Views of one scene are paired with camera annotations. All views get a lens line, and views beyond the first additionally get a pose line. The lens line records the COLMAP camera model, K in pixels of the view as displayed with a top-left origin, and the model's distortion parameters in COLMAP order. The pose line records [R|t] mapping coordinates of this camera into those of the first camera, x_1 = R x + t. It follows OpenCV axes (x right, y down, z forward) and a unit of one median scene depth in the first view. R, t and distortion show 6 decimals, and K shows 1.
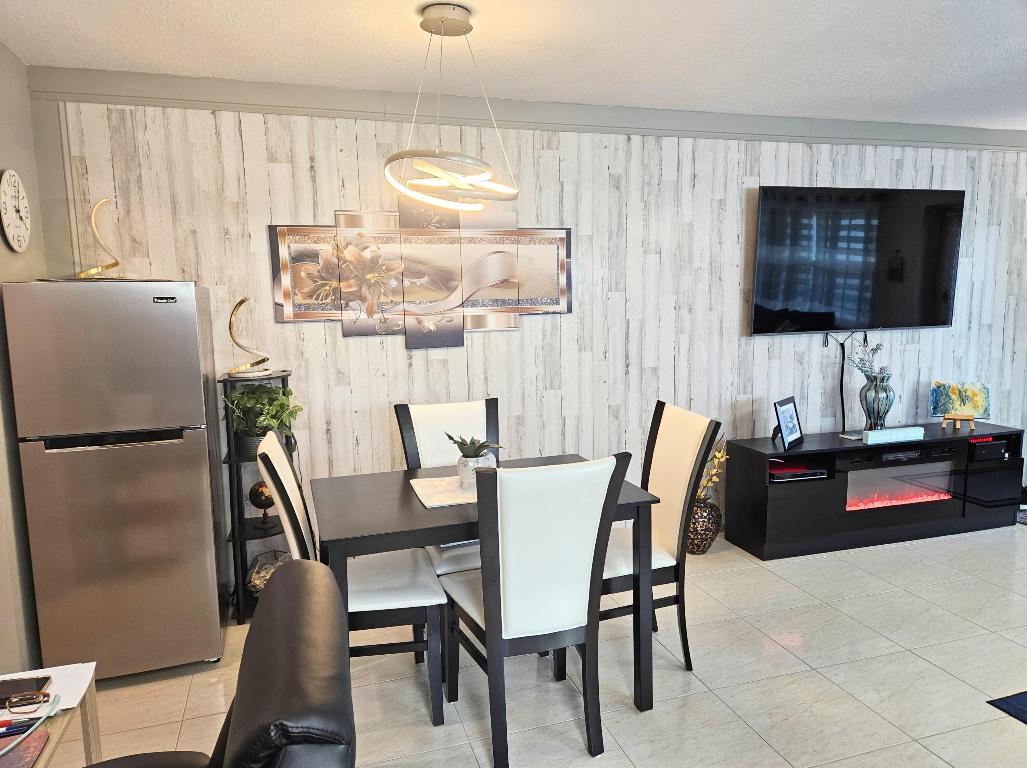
lens RADIAL K [[705.9, 0, 510.9], [0, 705.9, 389.9], [0, 0, 1]] dist [0.082590, -0.076608]
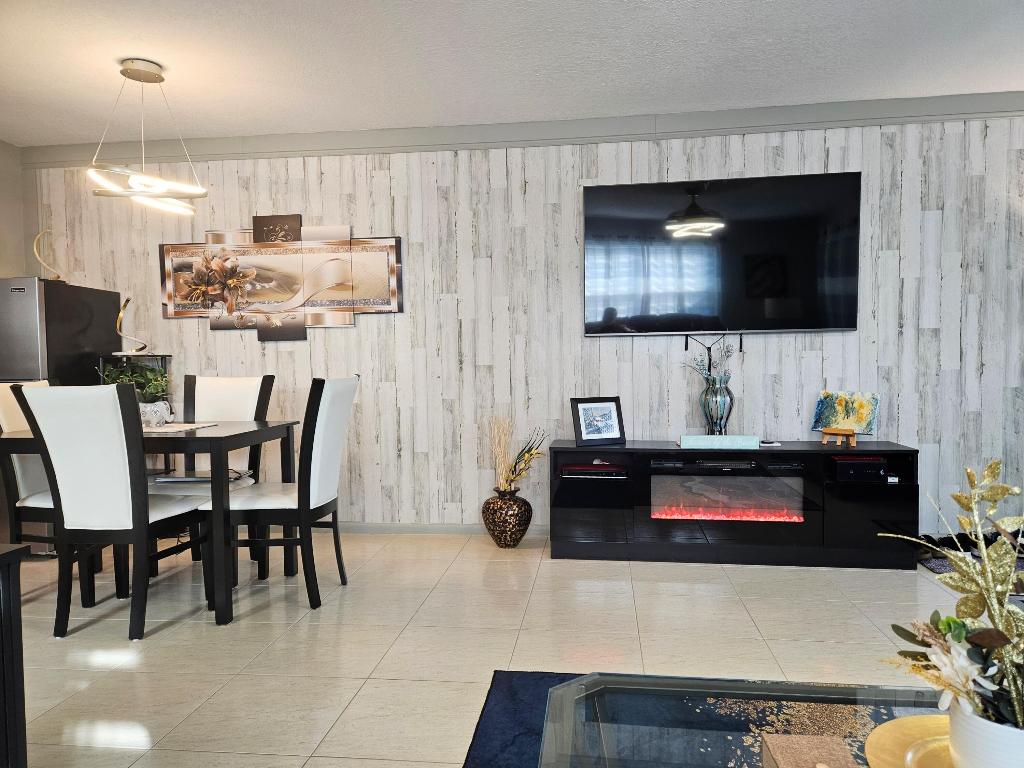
lens RADIAL K [[703.9, 0, 509.5], [0, 703.9, 389.9], [0, 0, 1]] dist [0.082590, -0.076608]
pose [[0.908452, 0.023080, -0.417352, 0.721321], [-0.059098, 0.995536, -0.073584, 0.085721], [0.413791, 0.091512, 0.905761, 0.082108]]
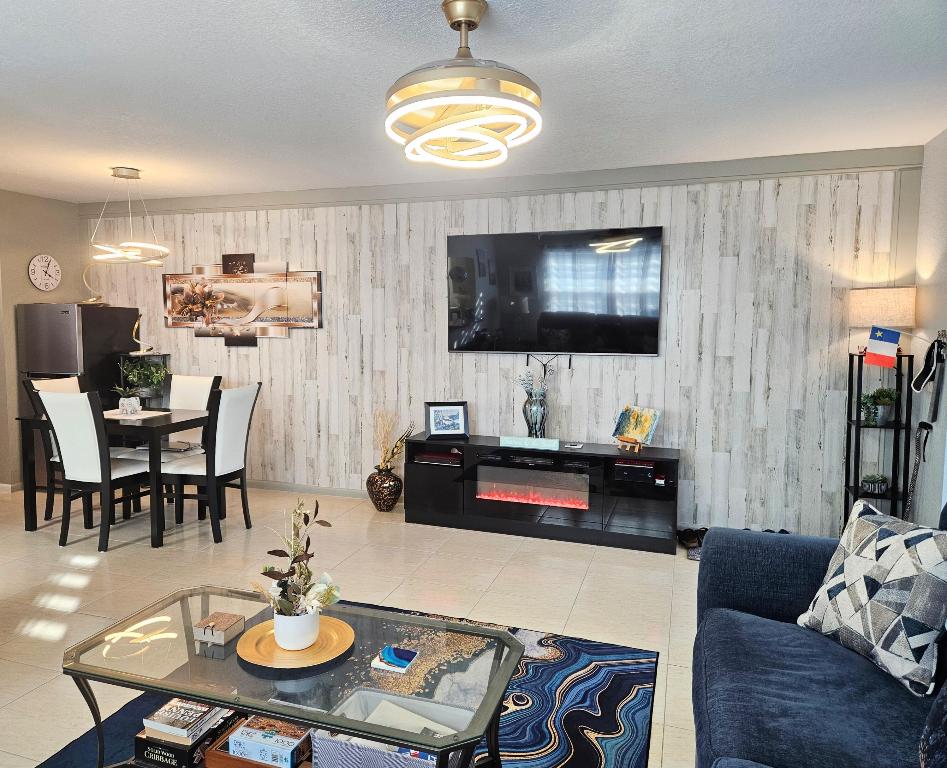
lens RADIAL K [[692.2, 0, 435.1], [0, 692.2, 378.8], [0, 0, 1]] dist [0.062937, -0.003399]
pose [[0.790730, 0.075130, -0.607537, 1.181774], [-0.100198, 0.994940, -0.007373, -0.018162], [0.603909, 0.066704, 0.794257, 0.011317]]
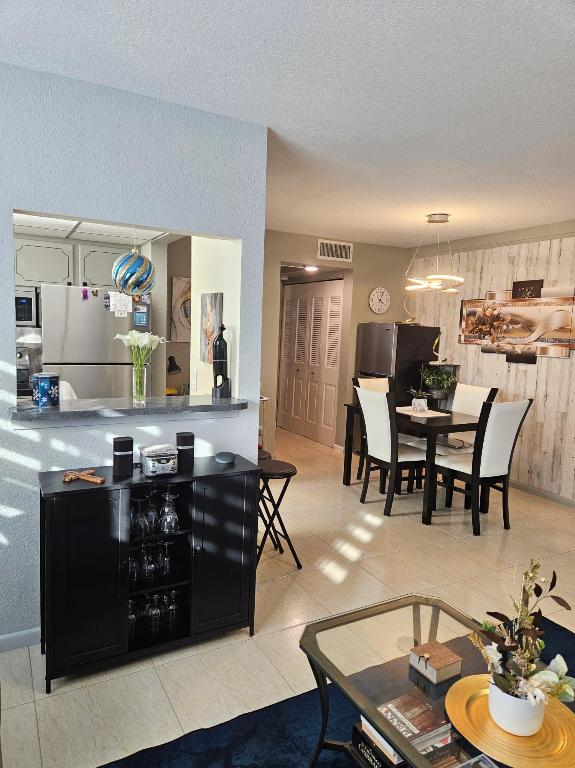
lens RADIAL K [[519.0, 0, 287.5], [0, 519.0, 384.0], [0, 0, 1]] dist [0.080972, -0.074340]
pose [[0.195349, 0.135741, -0.971295, 1.066102], [-0.172596, 0.979676, 0.102199, -0.040548], [0.965427, 0.147677, 0.214807, 0.136523]]
